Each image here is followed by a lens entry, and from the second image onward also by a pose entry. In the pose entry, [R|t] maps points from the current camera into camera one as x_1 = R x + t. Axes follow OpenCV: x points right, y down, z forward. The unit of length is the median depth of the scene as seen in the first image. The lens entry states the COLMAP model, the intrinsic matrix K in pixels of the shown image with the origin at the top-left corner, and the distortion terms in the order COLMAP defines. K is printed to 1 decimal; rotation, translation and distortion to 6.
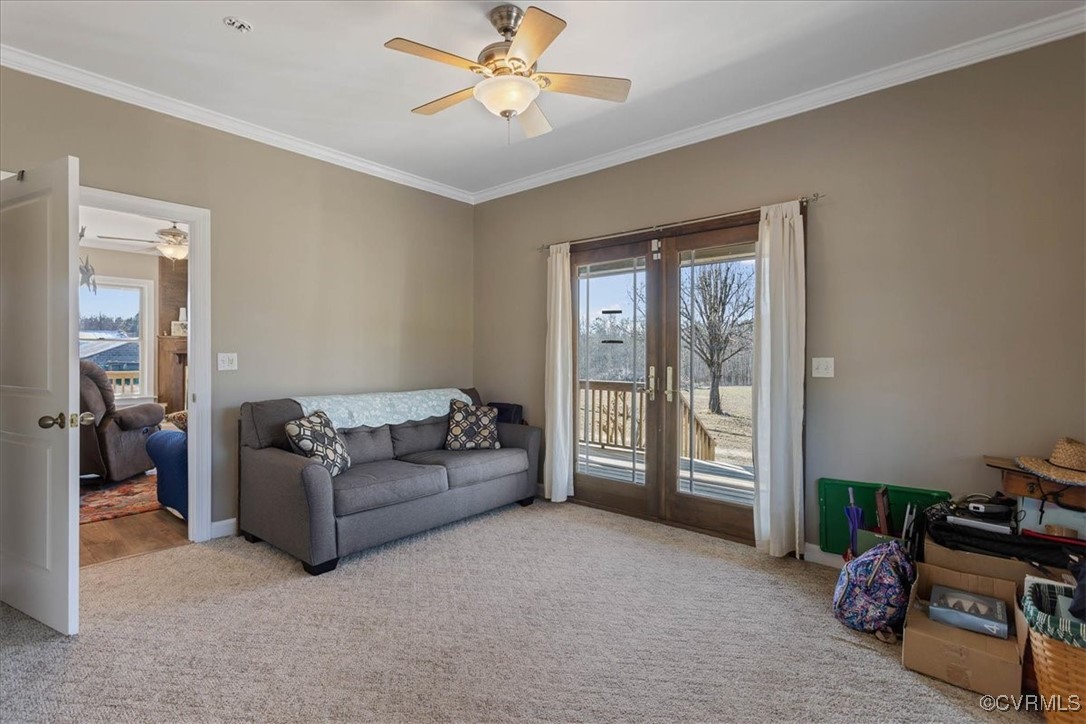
lens RADIAL K [[517.0, 0, 540.1], [0, 517.0, 355.1], [0, 0, 1]] dist [-0.001355, 0.002846]
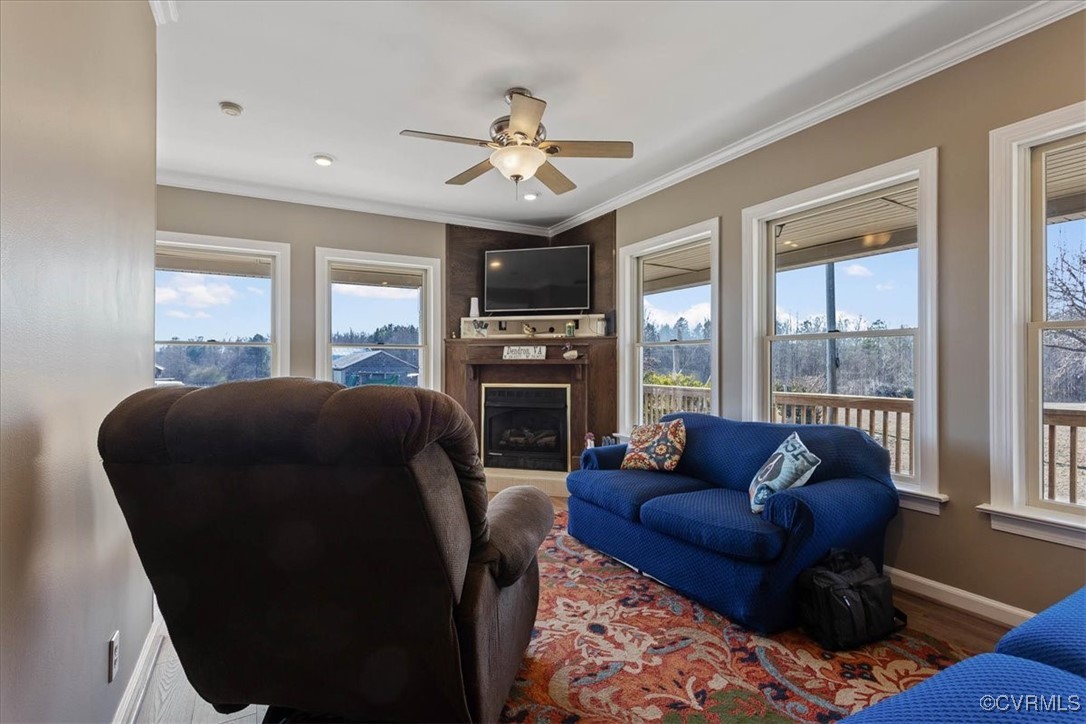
lens RADIAL K [[517.0, 0, 542.8], [0, 517.0, 360.6], [0, 0, 1]] dist [-0.001355, 0.002846]
pose [[0.941500, -0.004043, -0.336990, -0.183896], [0.000878, 0.999954, -0.009544, -0.000911], [0.337013, 0.008690, 0.941460, 0.189453]]
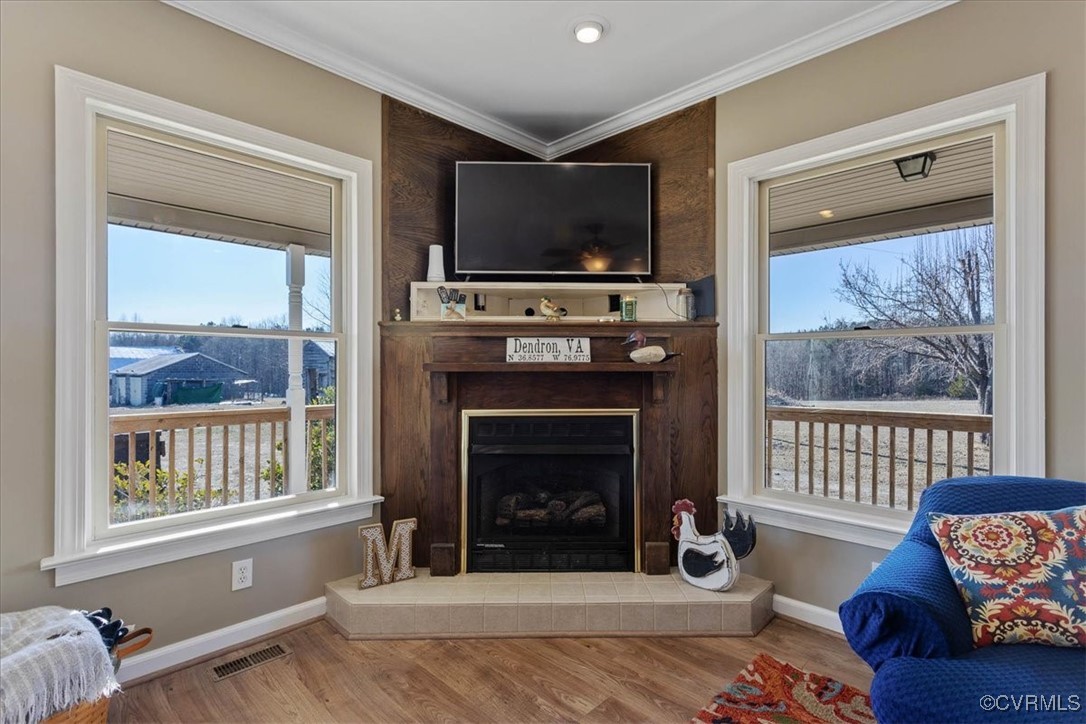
lens RADIAL K [[517.0, 0, 545.2], [0, 517.0, 366.8], [0, 0, 1]] dist [-0.001355, 0.002846]
pose [[0.998642, -0.000986, -0.052087, -0.291550], [0.000568, 0.999967, -0.008045, -0.001936], [0.052094, 0.008004, 0.998610, 0.314824]]
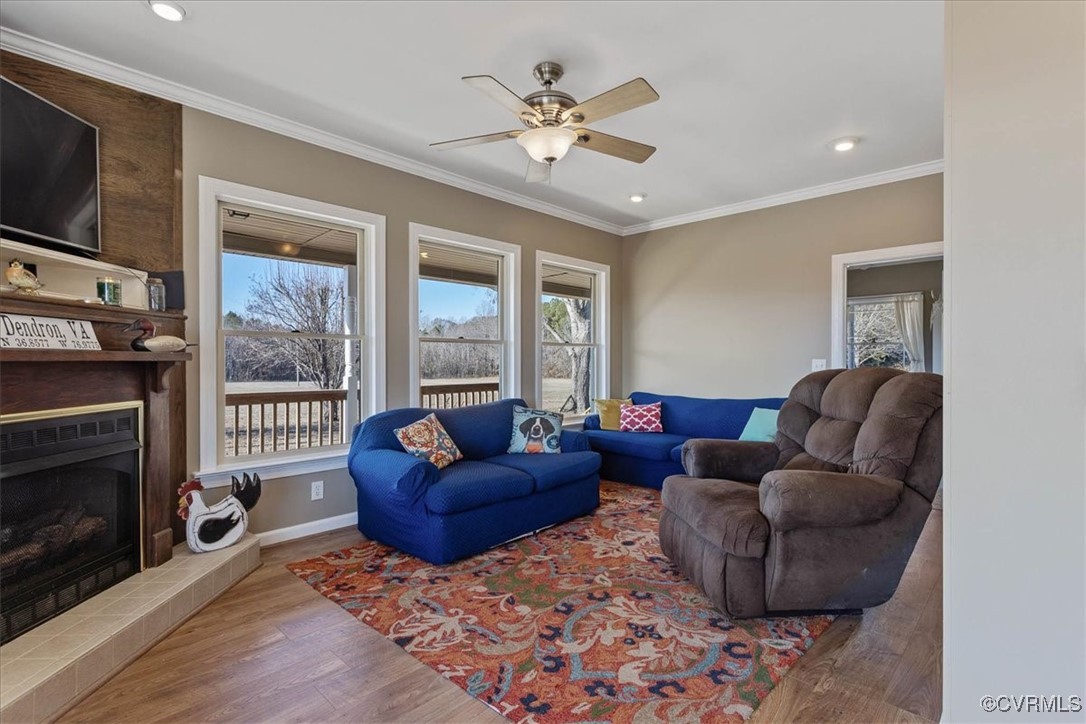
lens RADIAL K [[517.0, 0, 546.5], [0, 517.0, 364.9], [0, 0, 1]] dist [-0.001355, 0.002846]
pose [[0.039720, -0.009081, 0.999170, -0.421338], [0.003943, 0.999952, 0.008931, -0.001497], [-0.999203, 0.003585, 0.039754, 0.351077]]
